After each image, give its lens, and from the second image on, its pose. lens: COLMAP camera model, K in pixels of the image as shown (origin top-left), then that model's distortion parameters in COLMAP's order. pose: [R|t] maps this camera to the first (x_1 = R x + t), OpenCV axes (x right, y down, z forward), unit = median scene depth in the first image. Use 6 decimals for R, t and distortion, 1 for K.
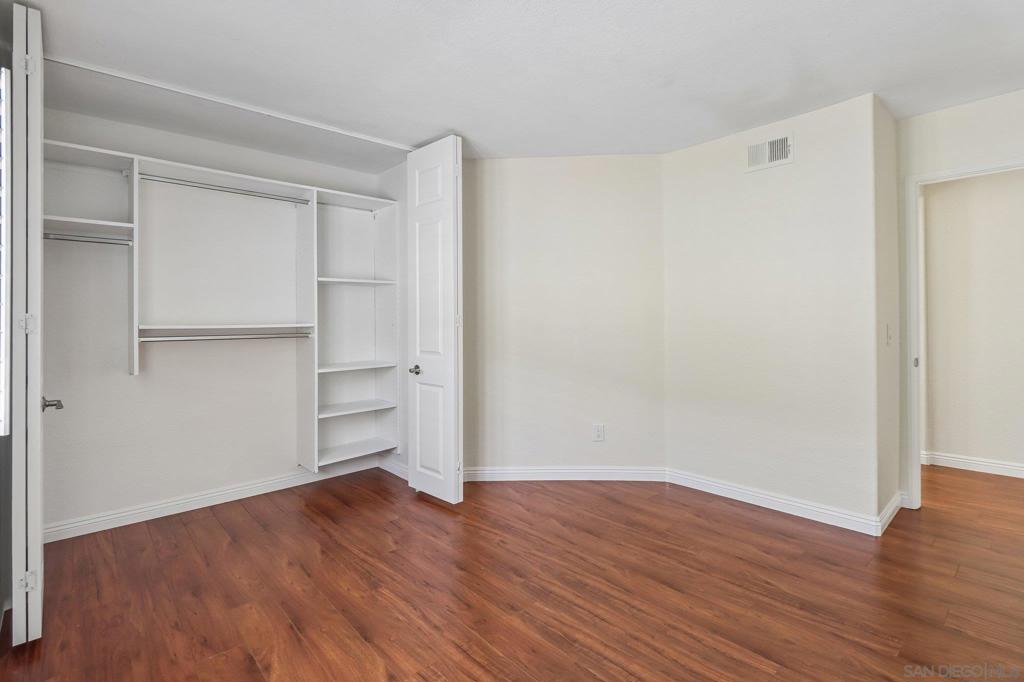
lens RADIAL K [[476.2, 0, 518.7], [0, 476.2, 324.1], [0, 0, 1]] dist [-0.001120, -0.000210]
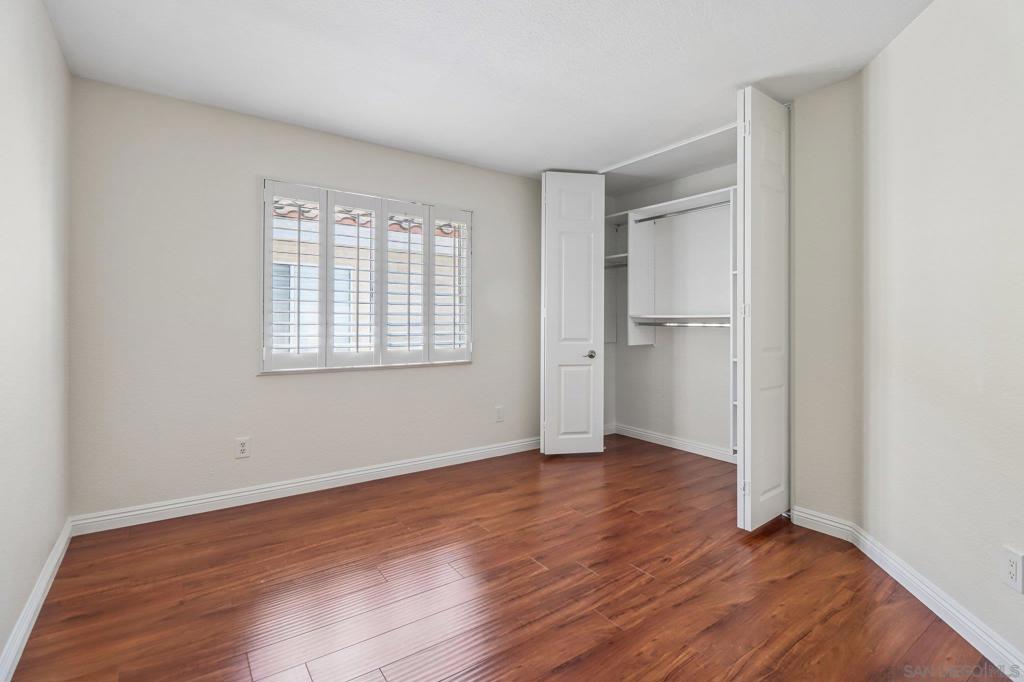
lens RADIAL K [[476.2, 0, 518.7], [0, 476.2, 324.1], [0, 0, 1]] dist [-0.001120, -0.000210]
pose [[-0.114297, 0.030400, -0.992981, 0.966958], [0.006261, 0.999534, 0.029880, -0.019377], [0.993427, -0.002802, -0.114435, 0.906893]]
